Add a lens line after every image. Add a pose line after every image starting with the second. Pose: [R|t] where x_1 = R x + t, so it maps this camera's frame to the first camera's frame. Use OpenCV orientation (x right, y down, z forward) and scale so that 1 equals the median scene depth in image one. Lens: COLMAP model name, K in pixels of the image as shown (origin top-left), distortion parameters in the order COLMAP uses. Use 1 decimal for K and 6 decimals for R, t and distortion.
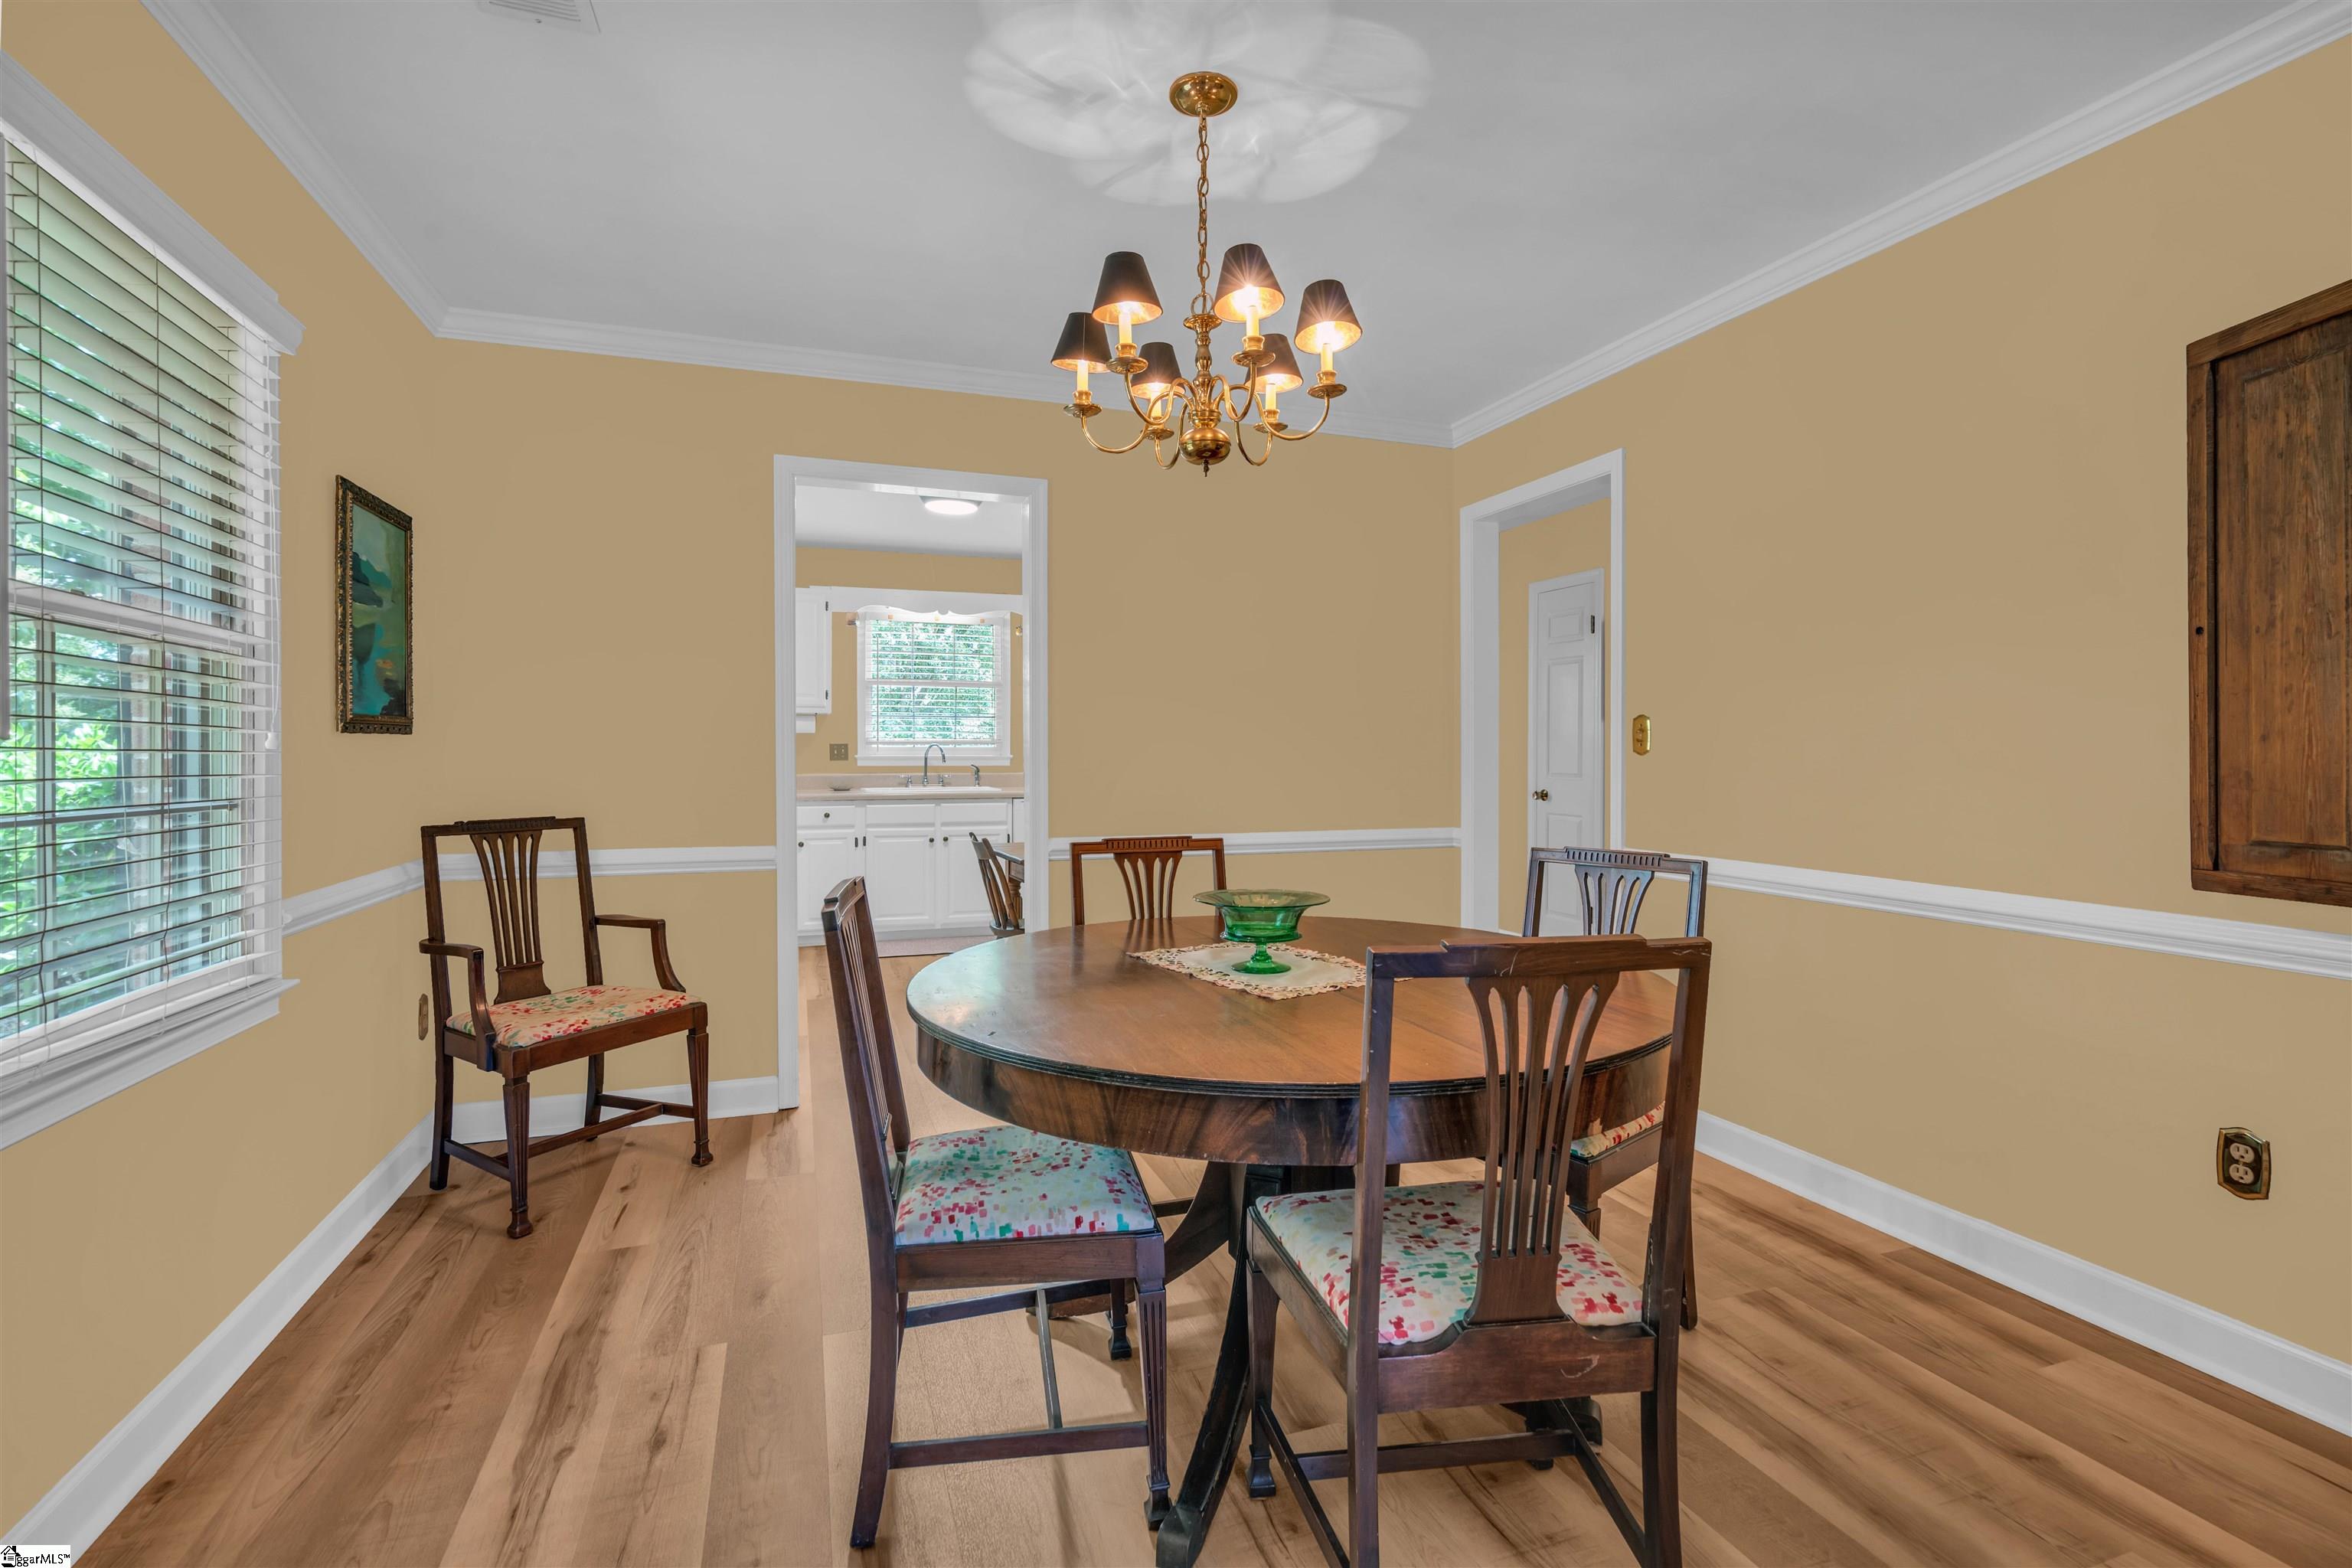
lens RADIAL K [[1068.7, 0, 1168.8], [0, 1068.7, 750.9], [0, 0, 1]] dist [-0.002893, 0.002894]
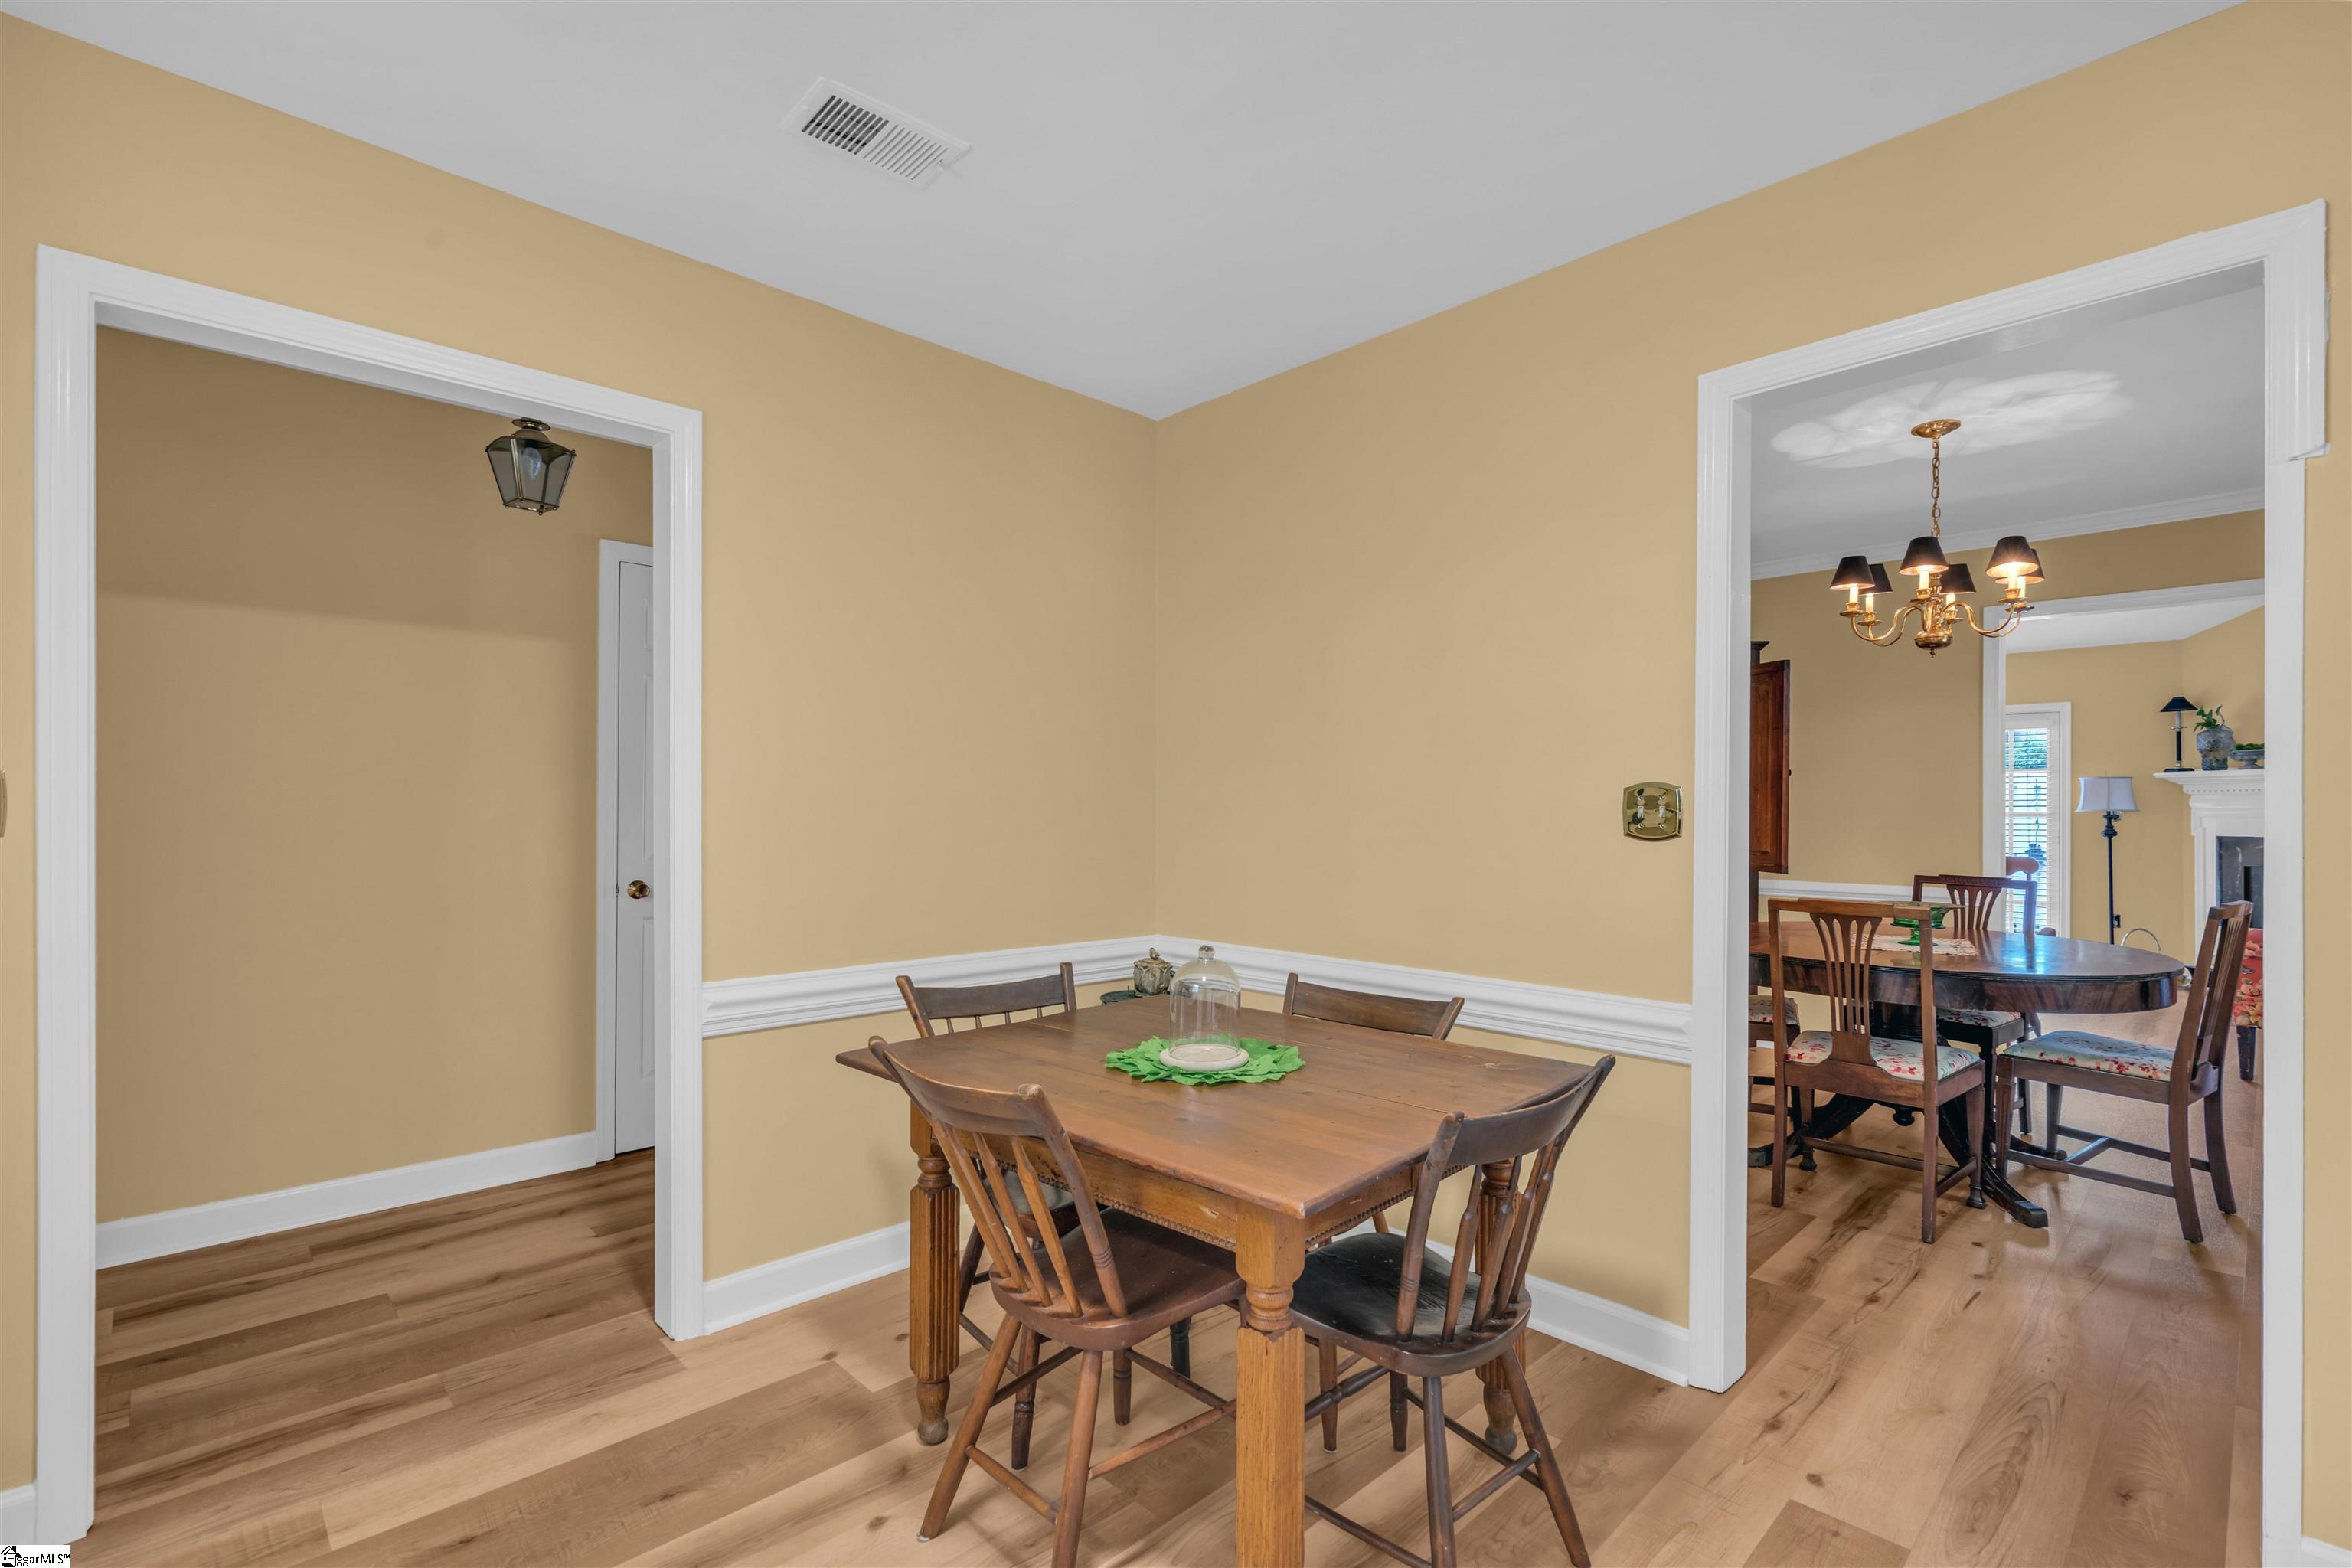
lens RADIAL K [[1068.7, 0, 1170.8], [0, 1068.7, 801.8], [0, 0, 1]] dist [-0.002893, 0.002894]
pose [[-0.417394, 0.003833, 0.908718, -0.793171], [-0.005137, 0.999965, -0.006578, -0.012029], [-0.908711, -0.007414, -0.417360, 2.245393]]
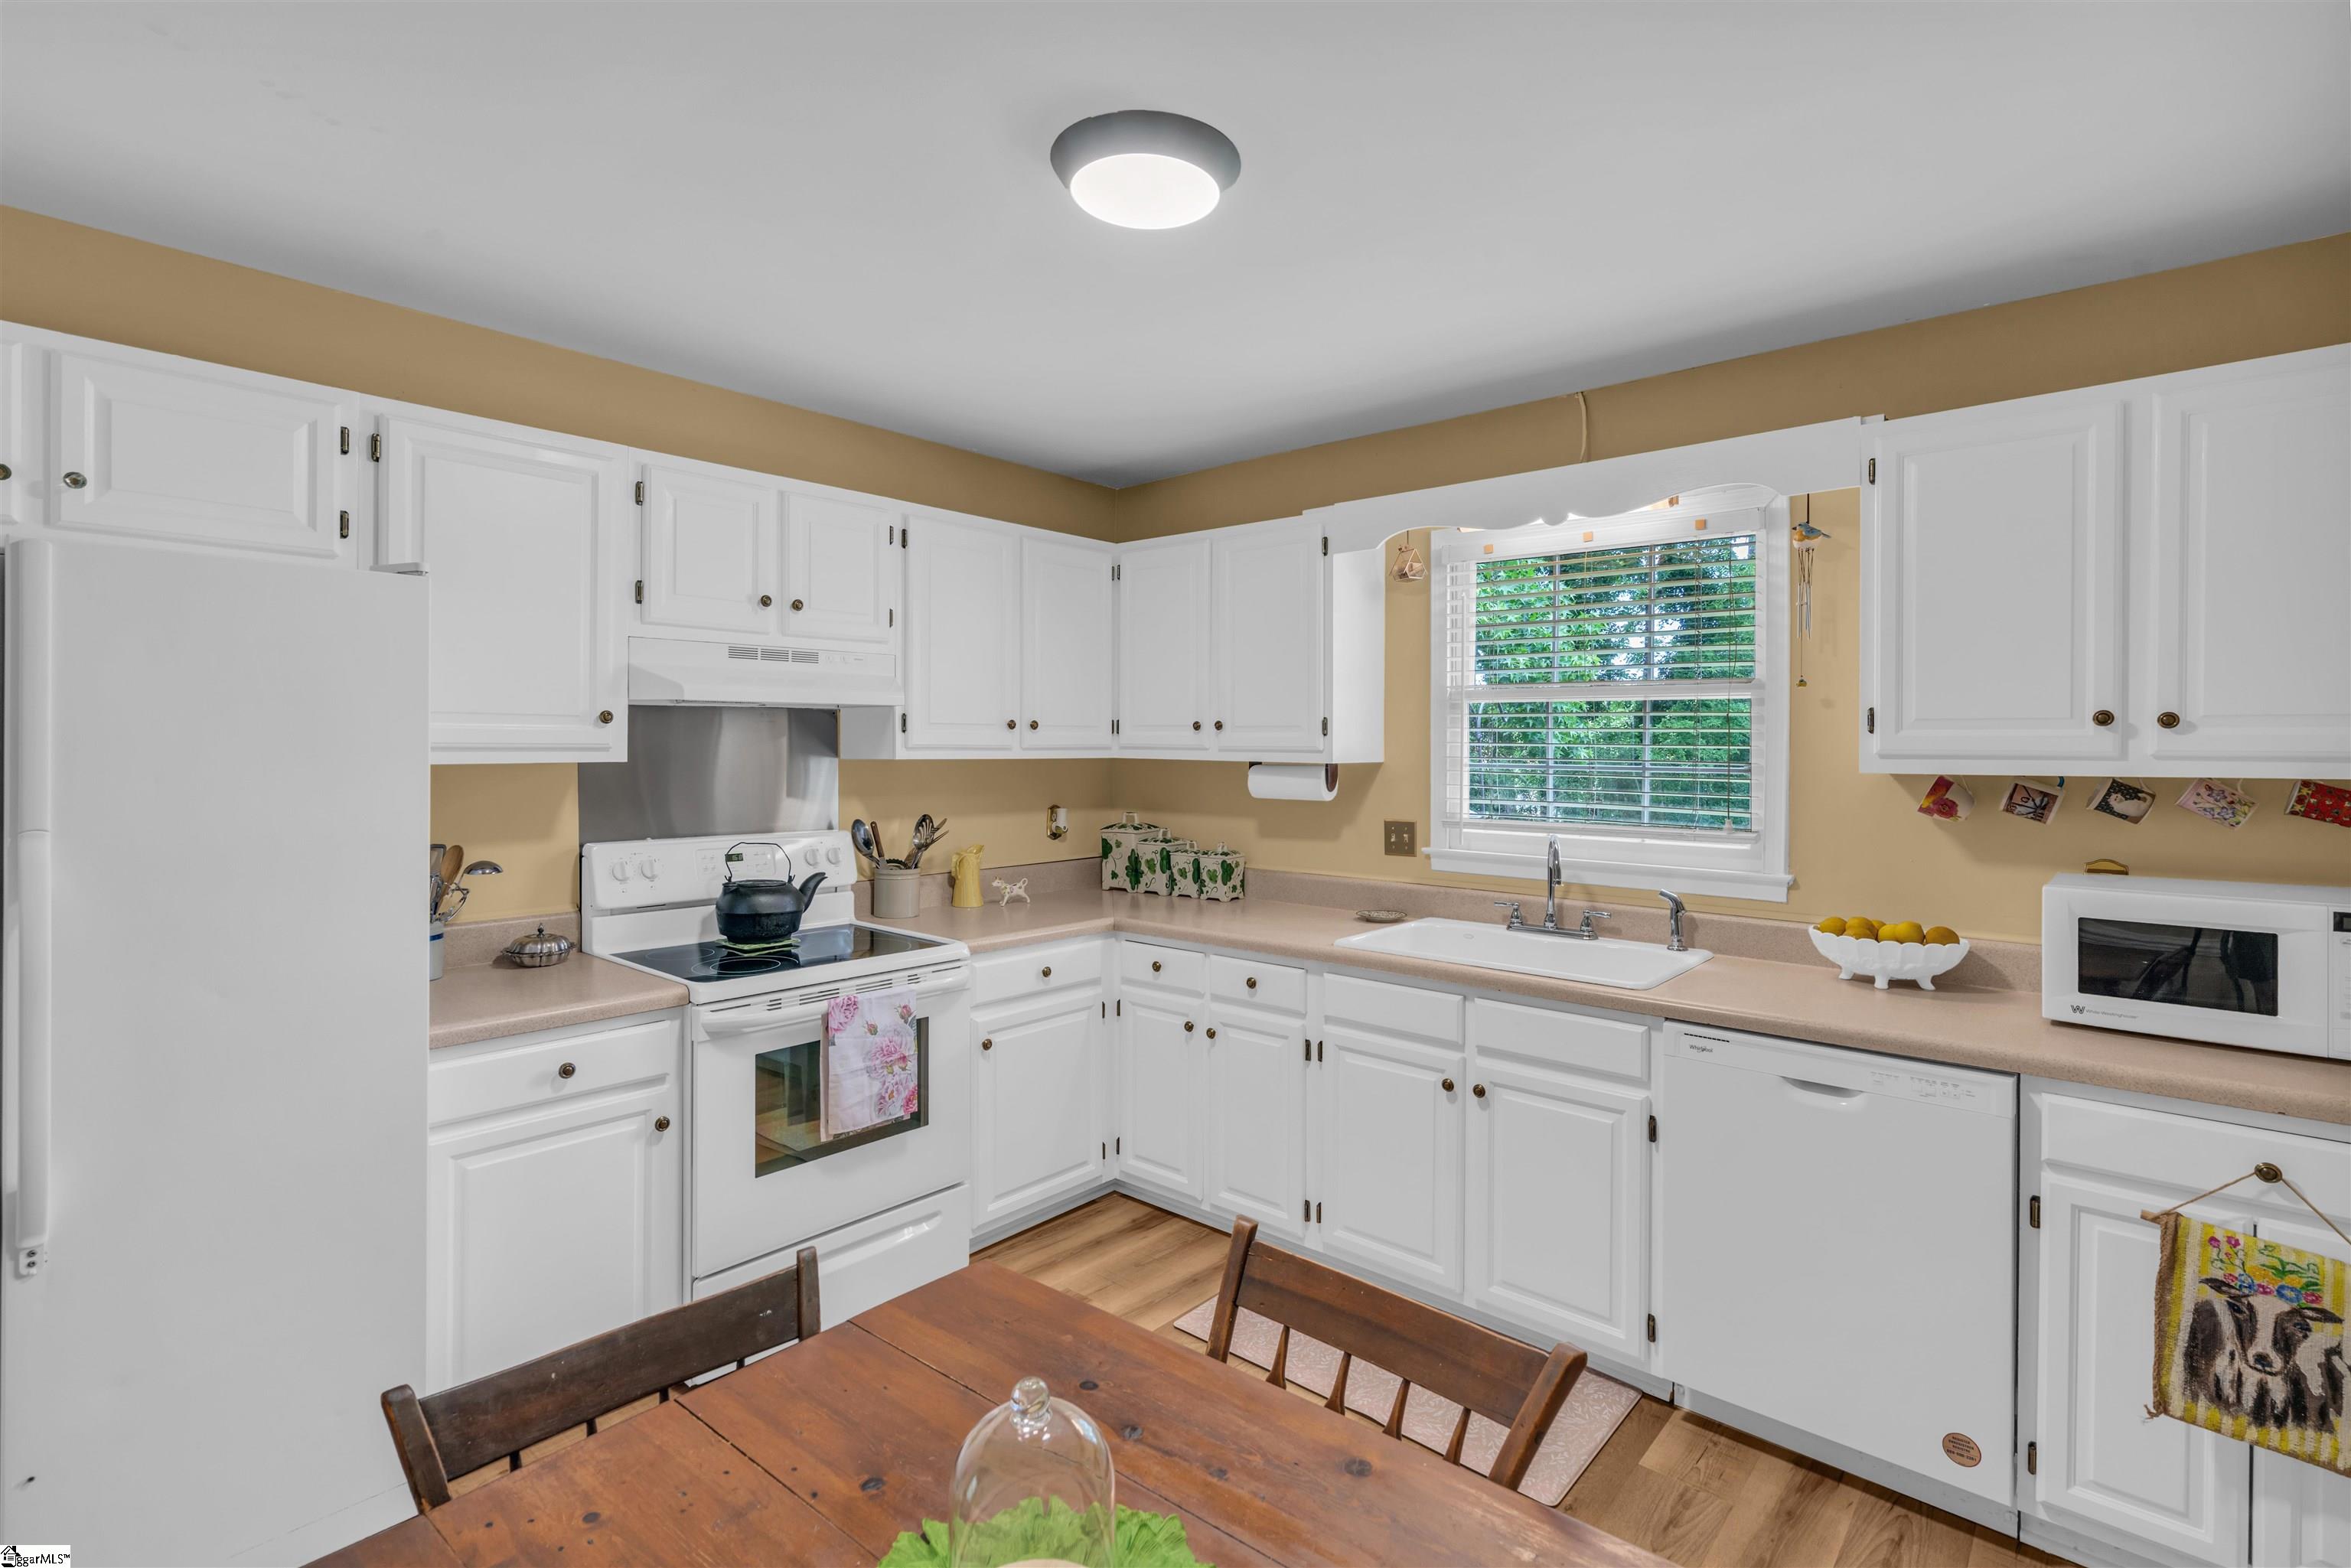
lens RADIAL K [[1090.7, 0, 1163.1], [0, 1090.7, 752.4], [0, 0, 1]] dist [-0.005355, 0.003867]
pose [[0.484492, 0.009264, -0.874747, 0.212739], [-0.004975, 0.999957, 0.007834, -0.113304], [0.874782, 0.000557, 0.484517, 1.773191]]
